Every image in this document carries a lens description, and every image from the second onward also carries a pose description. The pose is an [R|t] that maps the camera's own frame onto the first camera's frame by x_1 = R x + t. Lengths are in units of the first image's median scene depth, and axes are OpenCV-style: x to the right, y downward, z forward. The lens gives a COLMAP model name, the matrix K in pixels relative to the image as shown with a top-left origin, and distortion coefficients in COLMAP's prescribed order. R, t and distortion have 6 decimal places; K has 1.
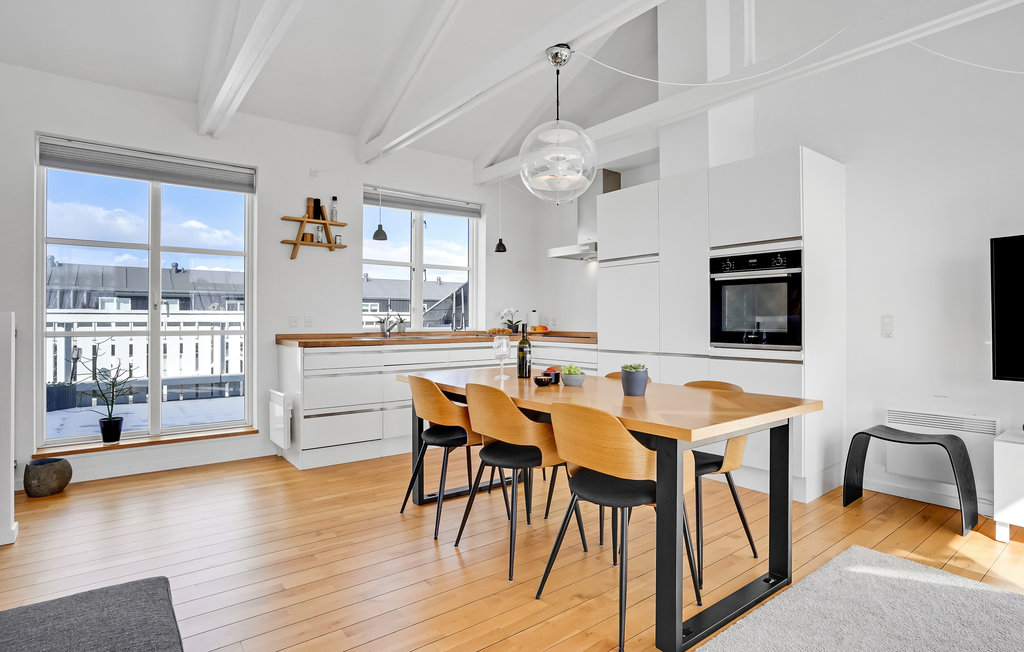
lens RADIAL K [[517.1, 0, 511.1], [0, 517.1, 318.6], [0, 0, 1]] dist [-0.028780, 0.007764]
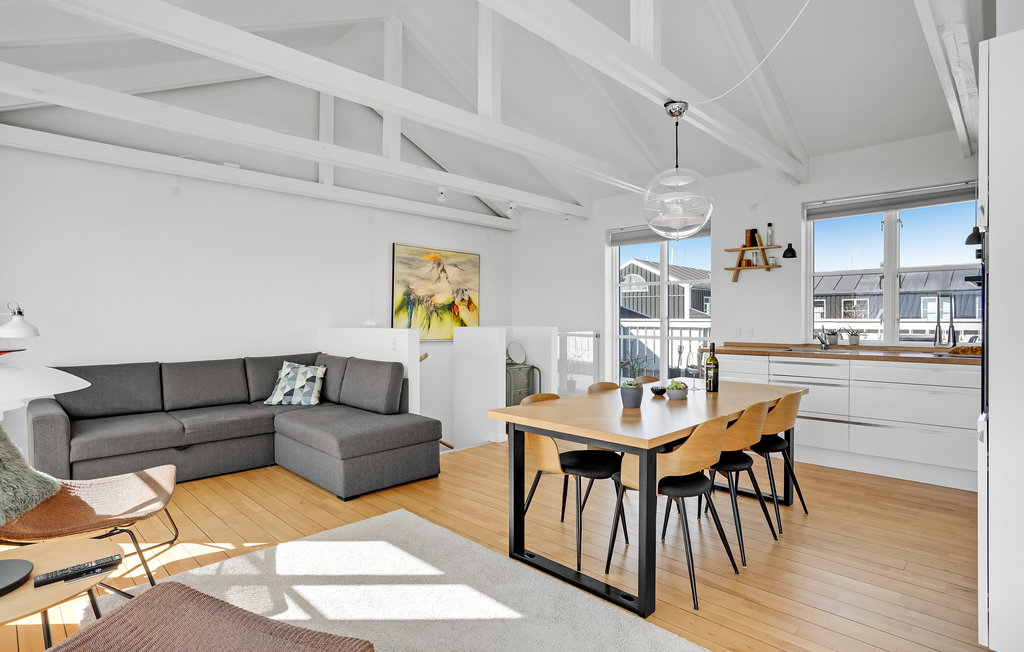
lens RADIAL K [[517.1, 0, 520.8], [0, 517.1, 324.7], [0, 0, 1]] dist [-0.028780, 0.007764]
pose [[0.156122, 0.010772, -0.987679, 0.967936], [0.005636, 0.999915, 0.011796, -0.041214], [0.987722, -0.007408, 0.156048, 0.394645]]
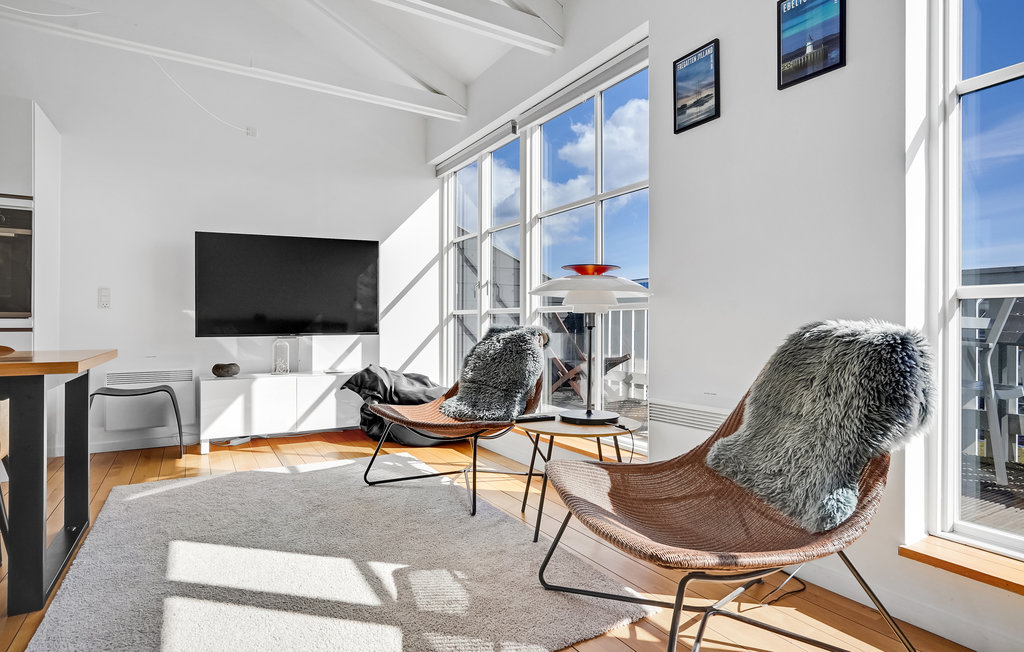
lens RADIAL K [[550.7, 0, 511.5], [0, 550.7, 326.2], [0, 0, 1]] dist [-0.031689, 0.001385]
pose [[0.109721, 0.004560, 0.993952, -0.275640], [-0.009126, 0.999952, -0.003580, 0.063947], [-0.993921, -0.008678, 0.109757, 0.012412]]
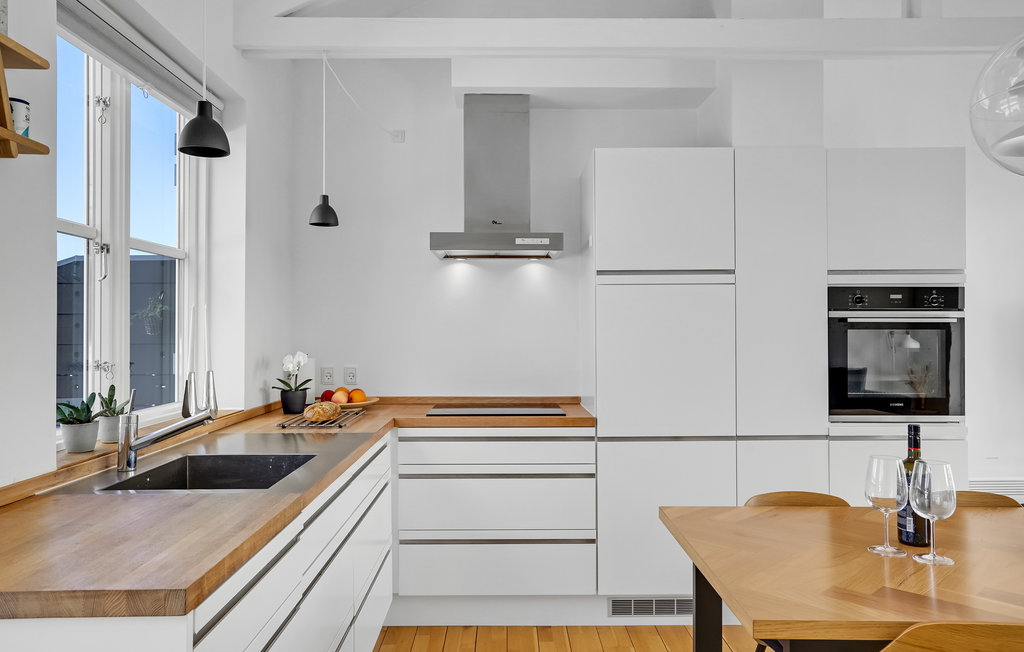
lens RADIAL K [[727.6, 0, 510.7], [0, 727.6, 324.4], [0, 0, 1]] dist [0.009850, 0.002898]
pose [[0.602303, 0.002874, 0.798262, -0.604331], [0.002217, 0.999984, -0.005273, -0.065646], [-0.798264, 0.004945, 0.602287, 0.770879]]
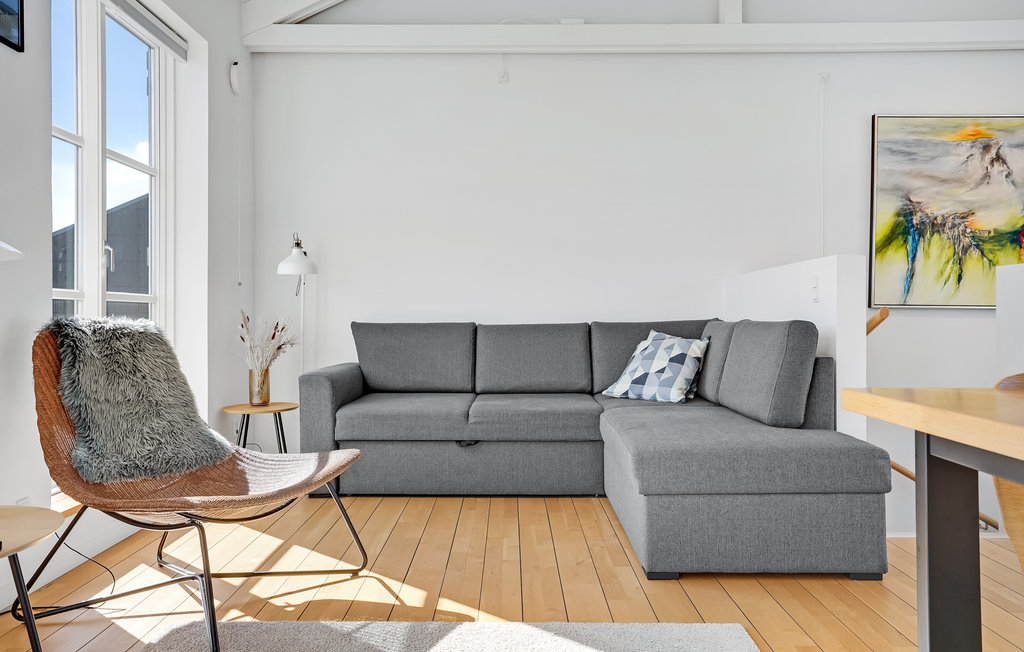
lens RADIAL K [[780.6, 0, 516.2], [0, 780.6, 315.3], [0, 0, 1]] dist [0.003762, 0.032584]
pose [[-0.605562, -0.004105, -0.795788, 0.608065], [0.007876, 0.999907, -0.011151, 0.064860], [0.795759, -0.013020, -0.605473, 0.580978]]
